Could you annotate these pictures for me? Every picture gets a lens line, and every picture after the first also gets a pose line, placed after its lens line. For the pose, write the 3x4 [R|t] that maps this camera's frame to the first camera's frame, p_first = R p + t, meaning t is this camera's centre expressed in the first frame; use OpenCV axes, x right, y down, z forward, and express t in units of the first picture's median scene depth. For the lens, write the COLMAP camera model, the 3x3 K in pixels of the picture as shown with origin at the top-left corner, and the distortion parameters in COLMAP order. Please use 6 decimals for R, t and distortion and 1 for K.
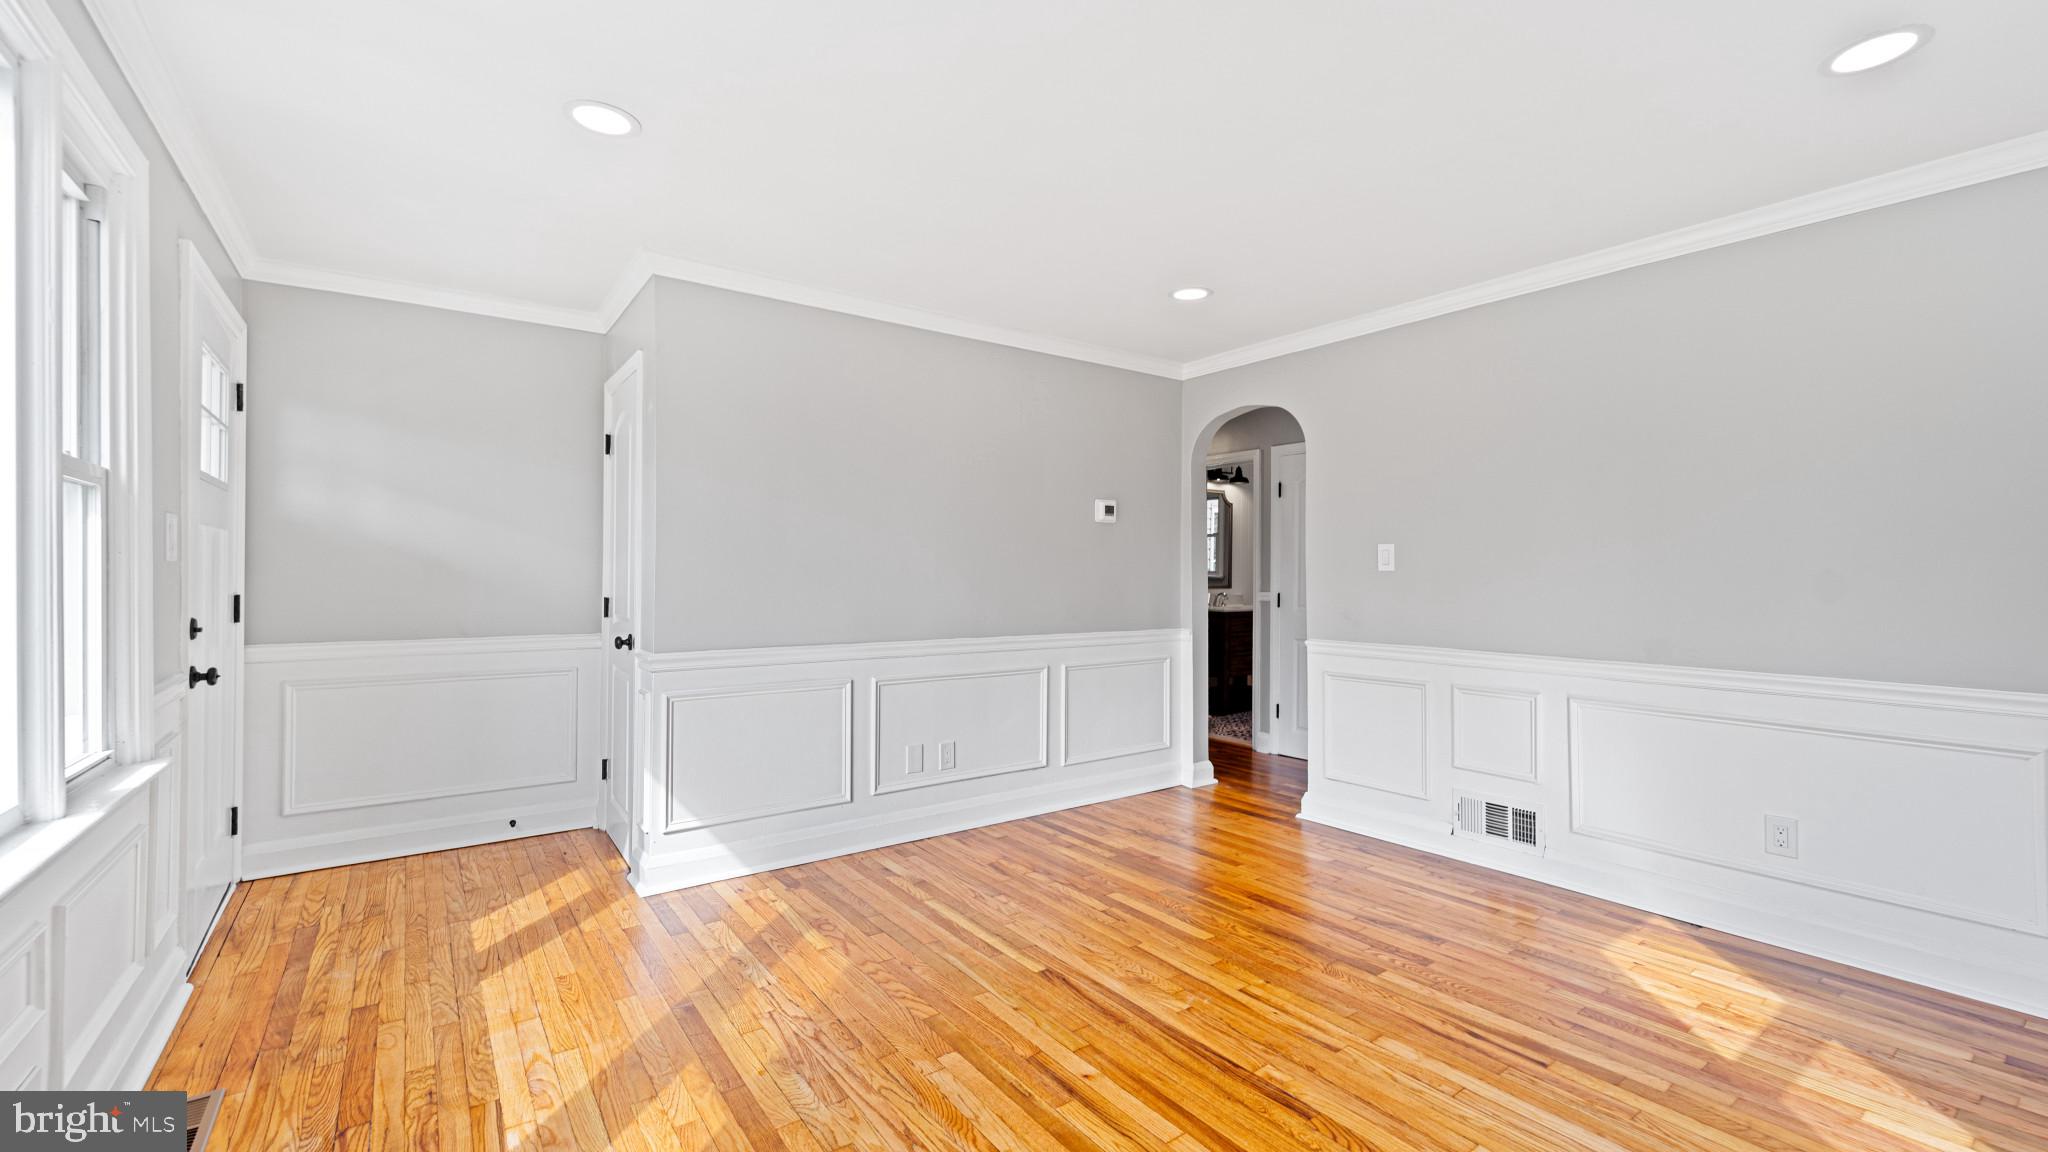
lens RADIAL K [[831.9, 0, 1030.8], [0, 831.9, 566.2], [0, 0, 1]] dist [-0.000538, -0.001287]
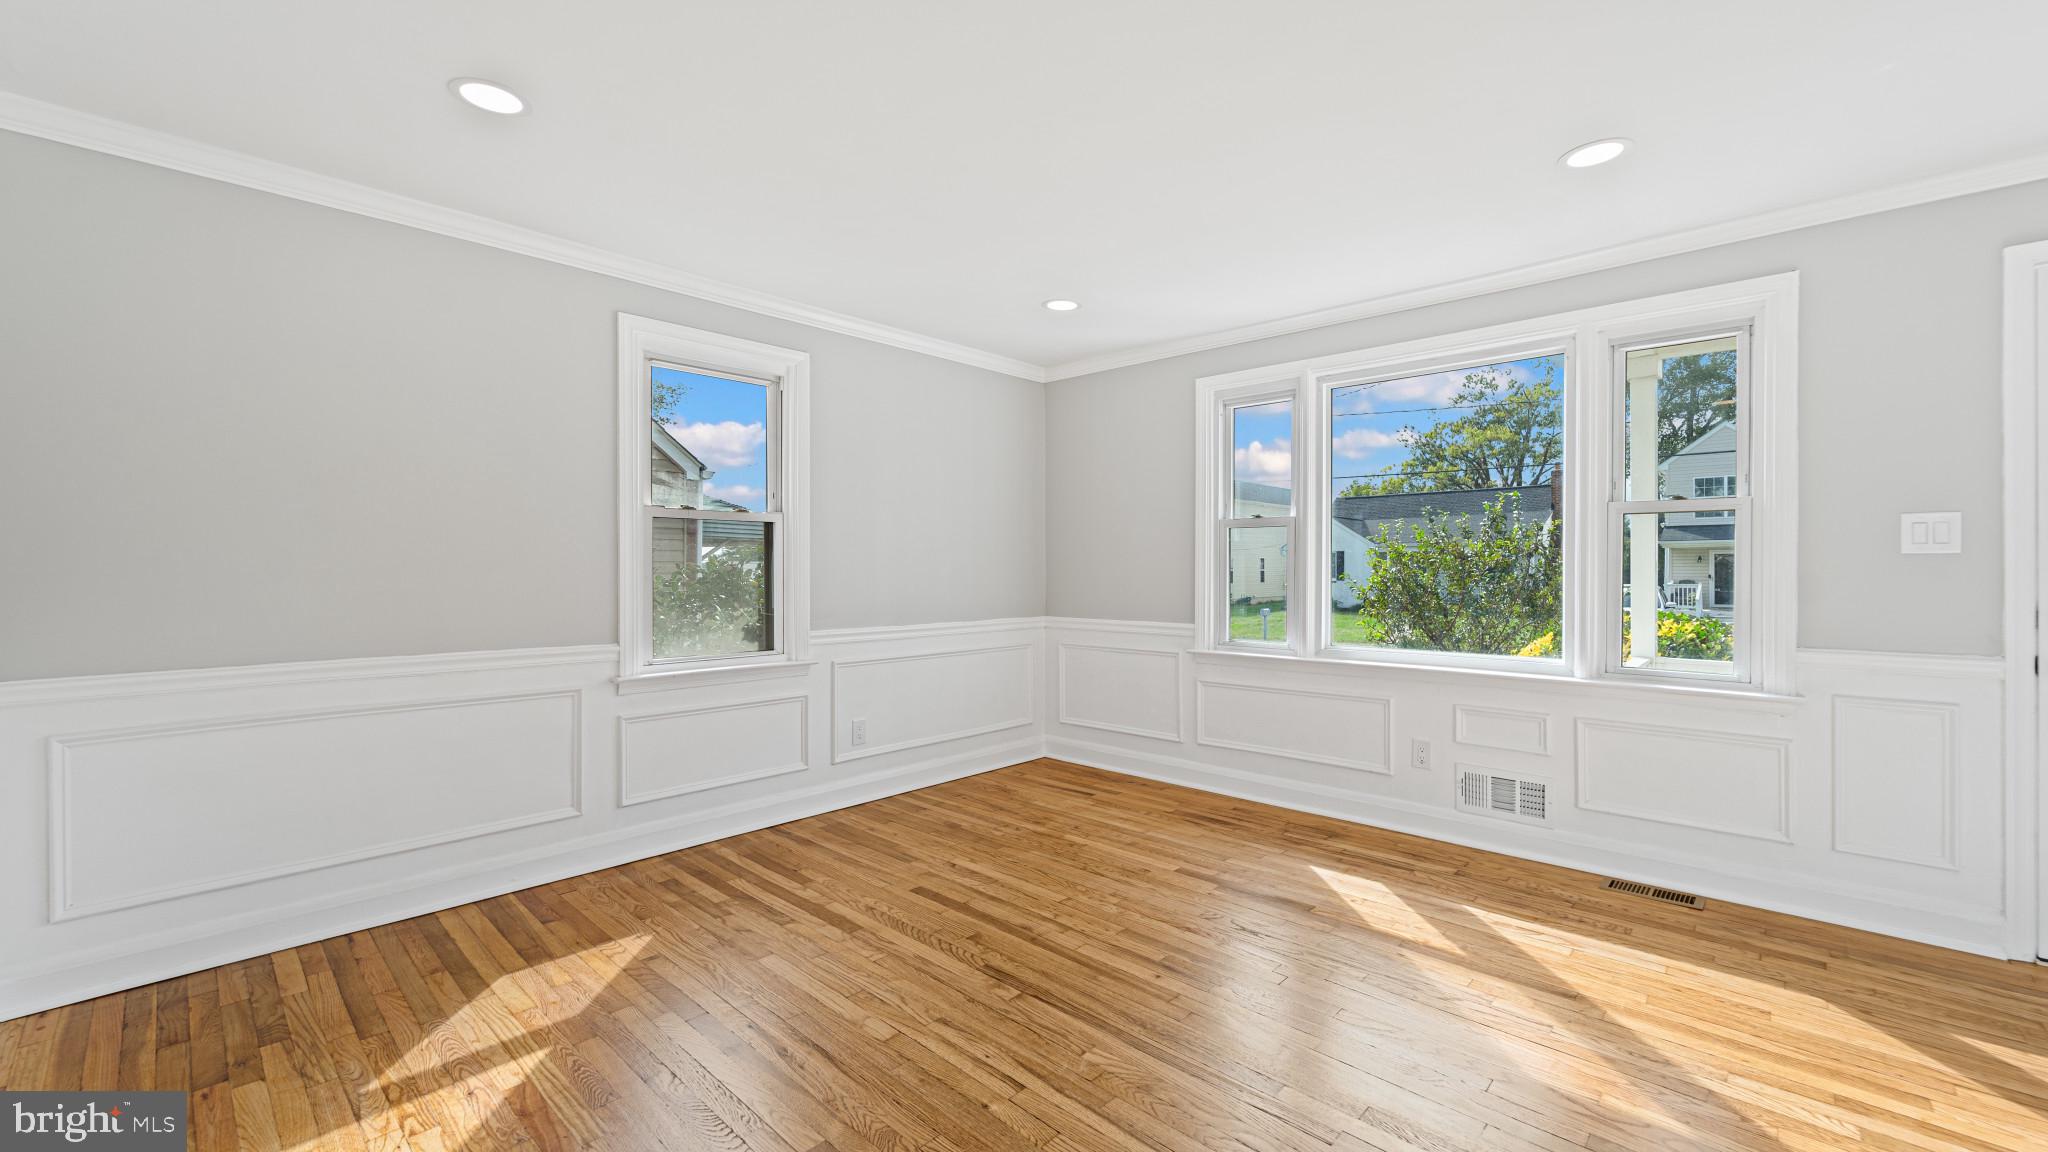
lens RADIAL K [[831.9, 0, 1014.7], [0, 831.9, 577.4], [0, 0, 1]] dist [-0.000538, -0.001287]
pose [[-0.985540, -0.001042, -0.169439, 0.335527], [-0.001300, 0.999998, 0.001411, 0.021366], [0.169438, 0.001611, -0.985540, 1.512825]]
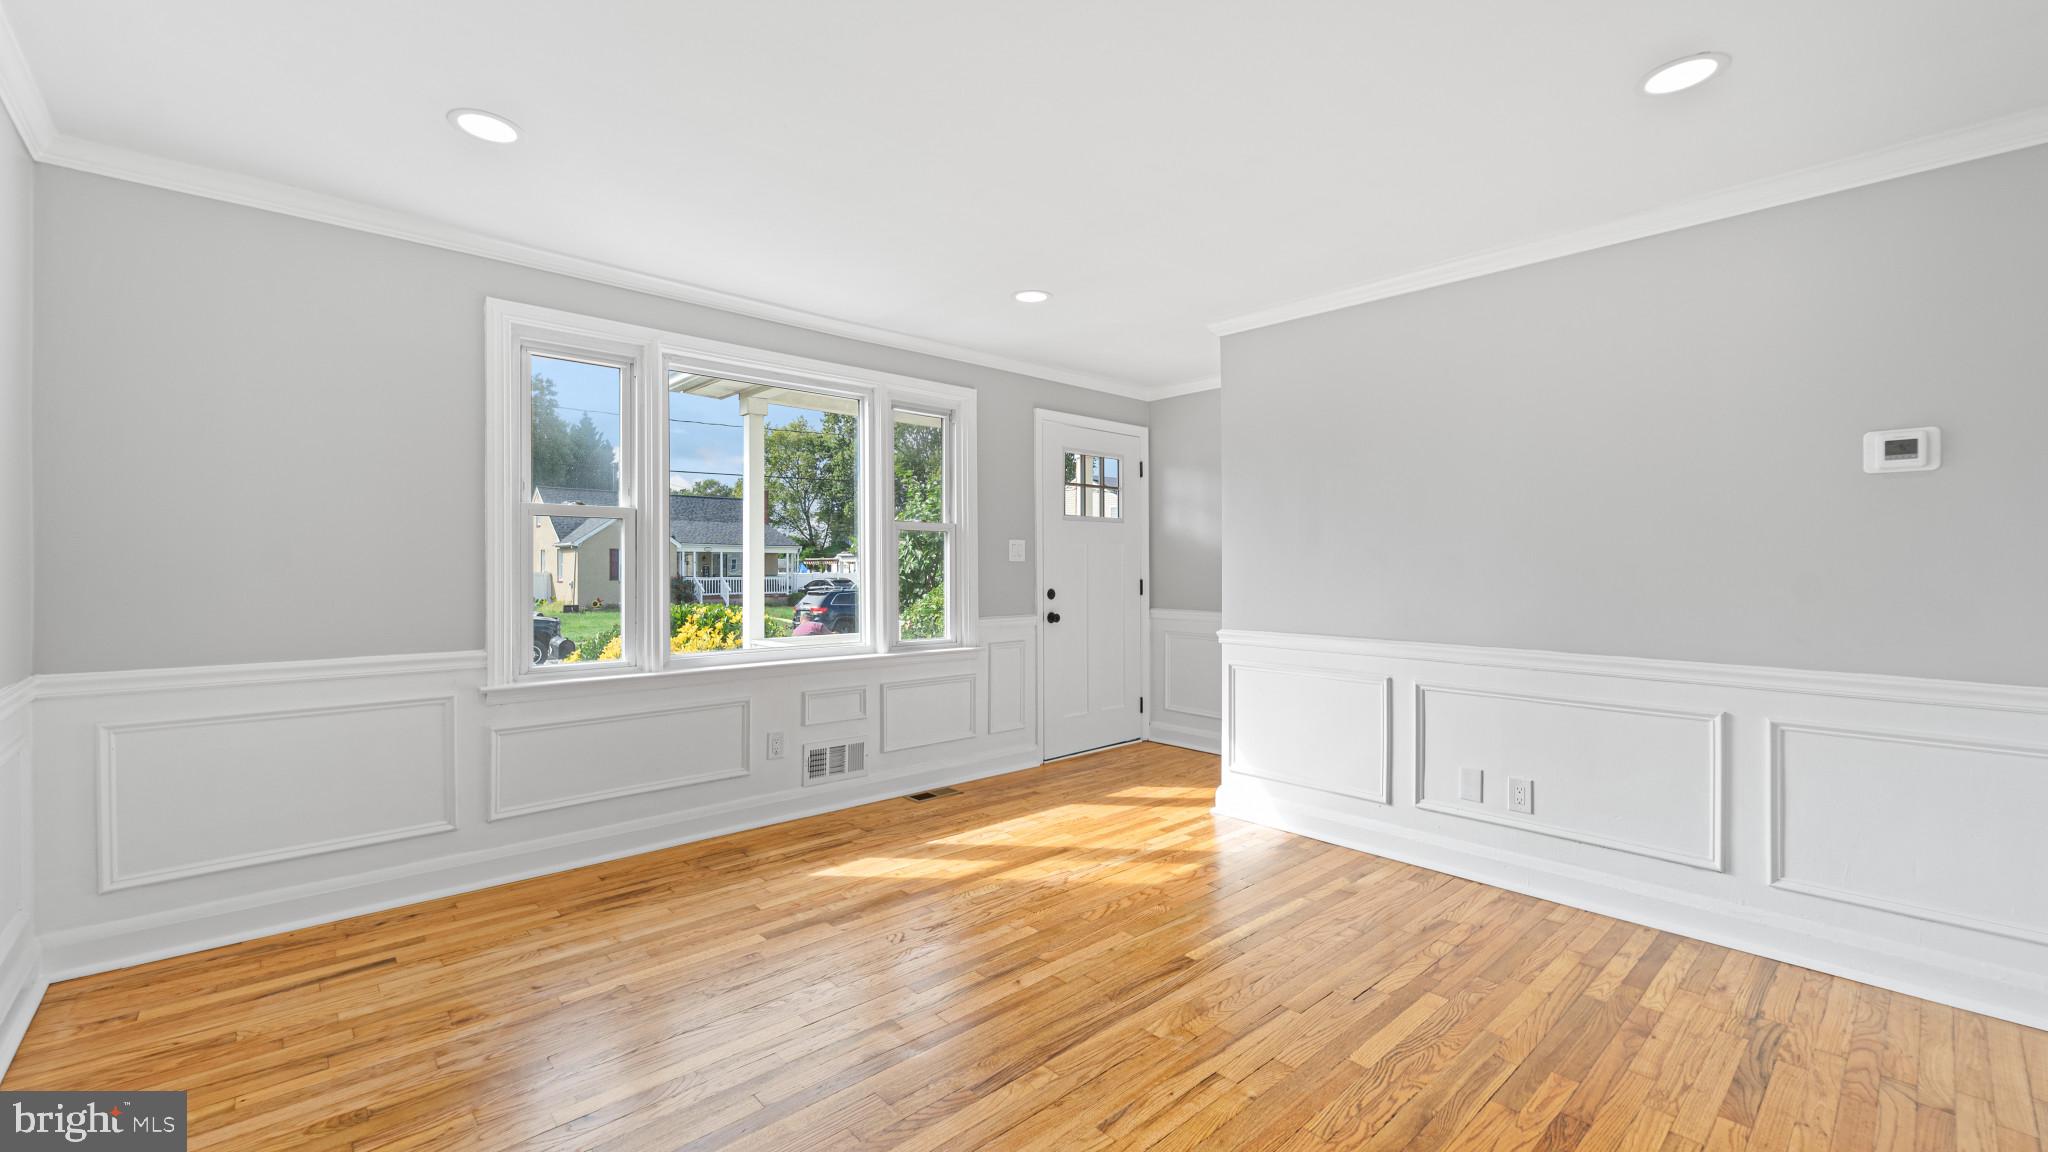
lens RADIAL K [[831.9, 0, 1034.0], [0, 831.9, 569.5], [0, 0, 1]] dist [-0.000538, -0.001287]
pose [[0.115713, 0.002000, -0.993281, 0.890125], [0.006410, 0.999976, 0.002760, 0.007489], [0.993262, -0.006687, 0.115698, 0.621765]]
